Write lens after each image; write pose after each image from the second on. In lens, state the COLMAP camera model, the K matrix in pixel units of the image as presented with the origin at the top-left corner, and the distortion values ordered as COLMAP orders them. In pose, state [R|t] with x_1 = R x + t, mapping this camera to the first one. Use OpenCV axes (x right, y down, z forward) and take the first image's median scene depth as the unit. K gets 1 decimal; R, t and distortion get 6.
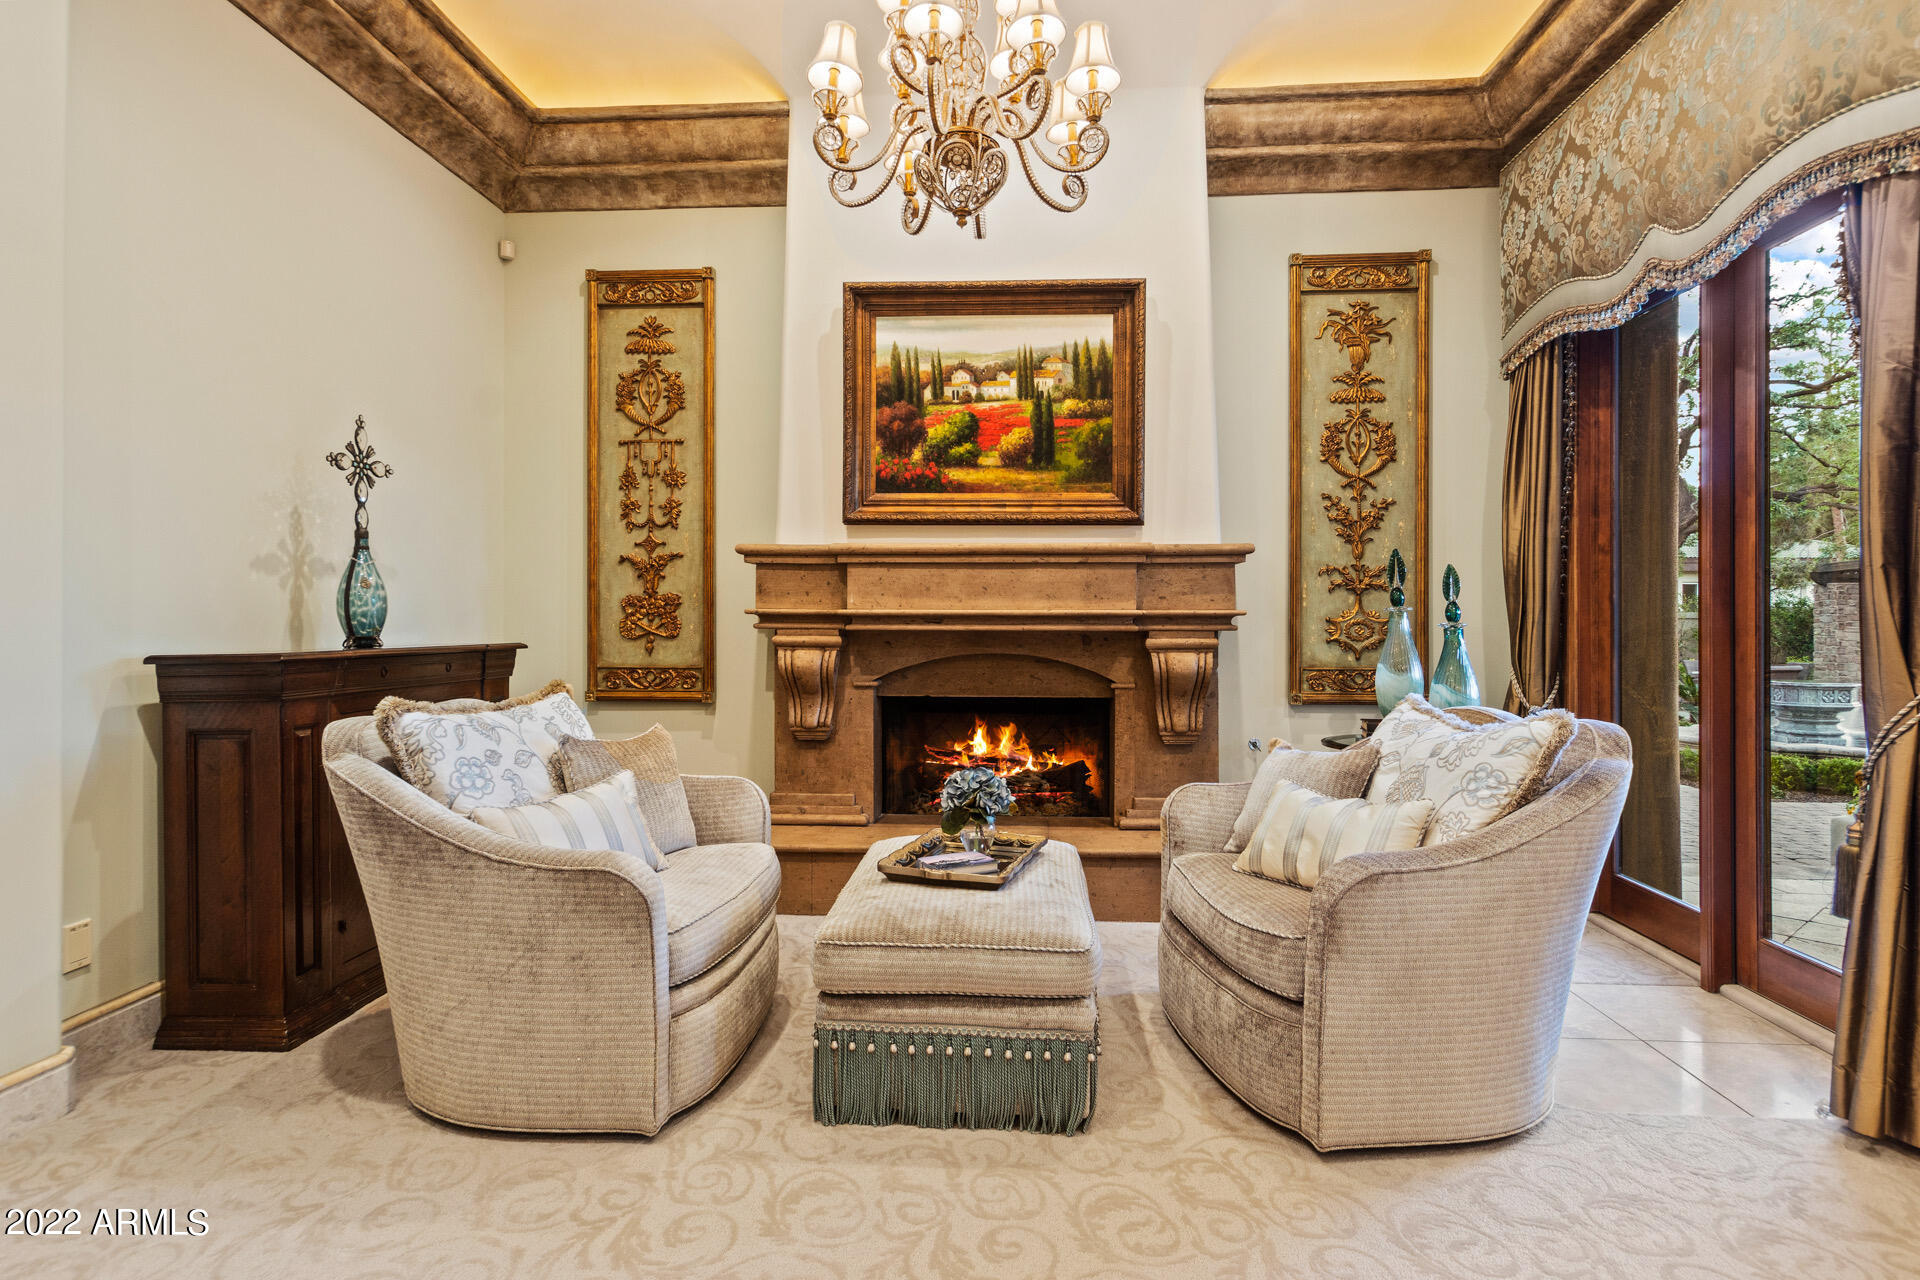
lens RADIAL K [[1018.8, 0, 958.2], [0, 1018.8, 622.9], [0, 0, 1]] dist [-0.001960, 0.001396]
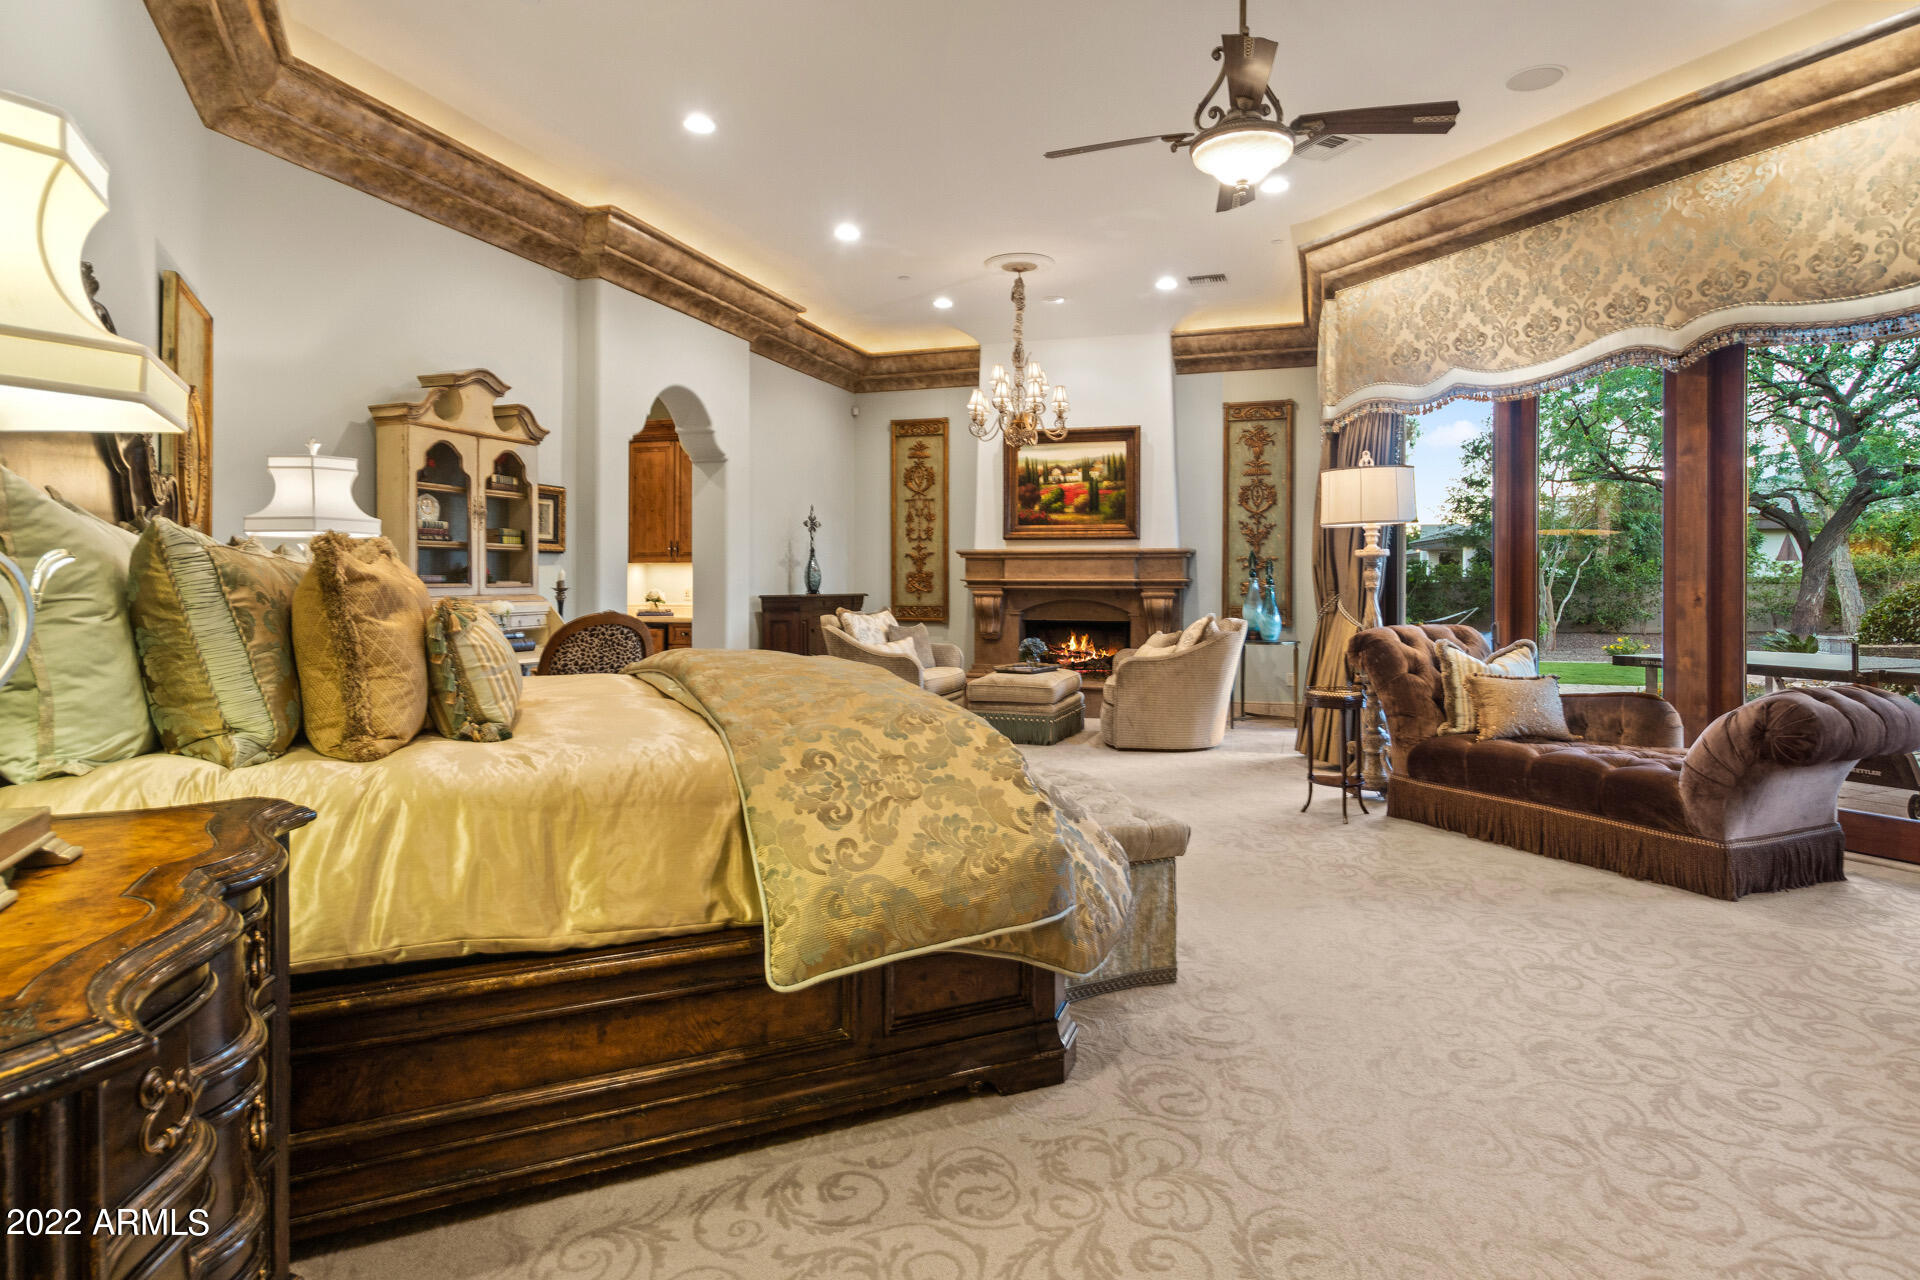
lens RADIAL K [[1113.1, 0, 968.3], [0, 1113.1, 631.3], [0, 0, 1]] dist [-0.002221, -0.000387]
pose [[0.968274, 0.011767, -0.249613, 0.406584], [-0.002223, 0.999257, 0.038484, 0.007181], [0.249880, -0.036708, 0.967581, -1.319468]]
